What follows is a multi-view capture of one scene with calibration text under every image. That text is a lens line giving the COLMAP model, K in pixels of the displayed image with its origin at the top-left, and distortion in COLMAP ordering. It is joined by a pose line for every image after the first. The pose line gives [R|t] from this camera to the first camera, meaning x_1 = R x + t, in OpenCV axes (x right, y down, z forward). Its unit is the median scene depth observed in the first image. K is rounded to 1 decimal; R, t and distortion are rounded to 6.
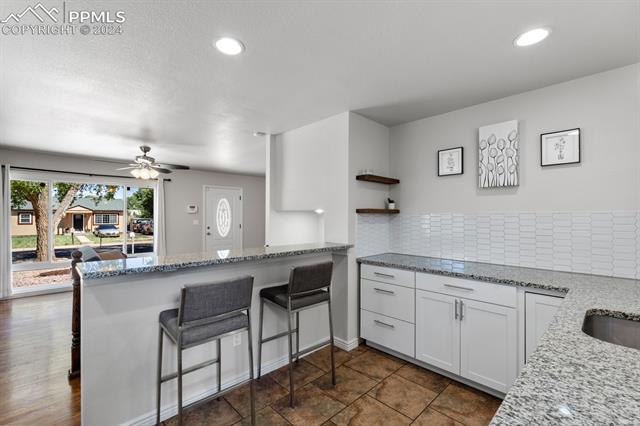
lens RADIAL K [[280.7, 0, 320.3], [0, 280.7, 215.6], [0, 0, 1]] dist [-0.000637, -0.002478]
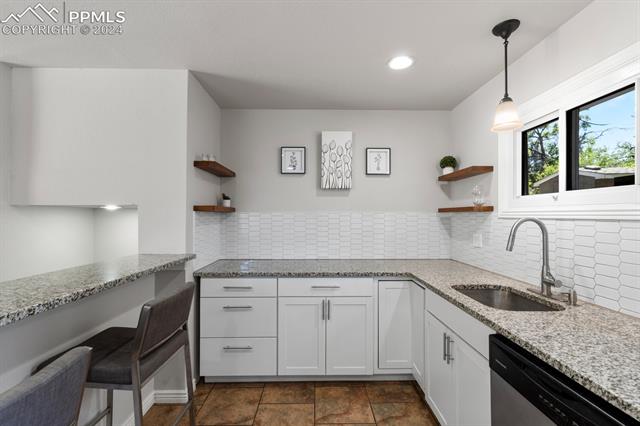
lens RADIAL K [[280.7, 0, 319.1], [0, 280.7, 215.9], [0, 0, 1]] dist [-0.000637, -0.002478]
pose [[0.684055, -0.000073, 0.729430, -0.214387], [-0.002370, 0.999994, 0.002323, 0.001120], [-0.729426, -0.003318, 0.684052, 0.289887]]
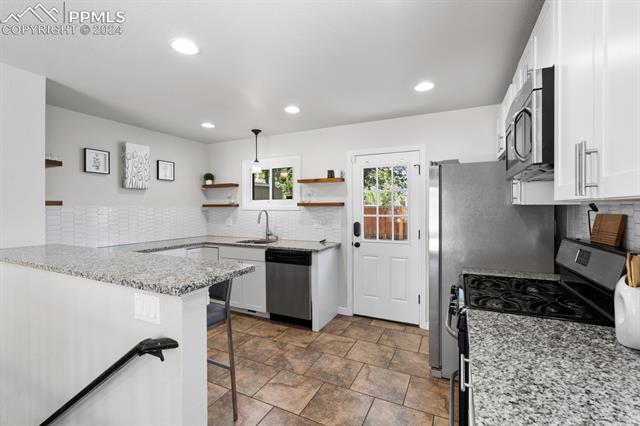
lens RADIAL K [[280.7, 0, 319.2], [0, 280.7, 210.6], [0, 0, 1]] dist [-0.000637, -0.002478]
pose [[-0.334358, -0.006655, 0.942423, -1.000522], [0.001888, 0.999968, 0.007731, -0.000898], [-0.942444, 0.004364, -0.334335, 0.596204]]
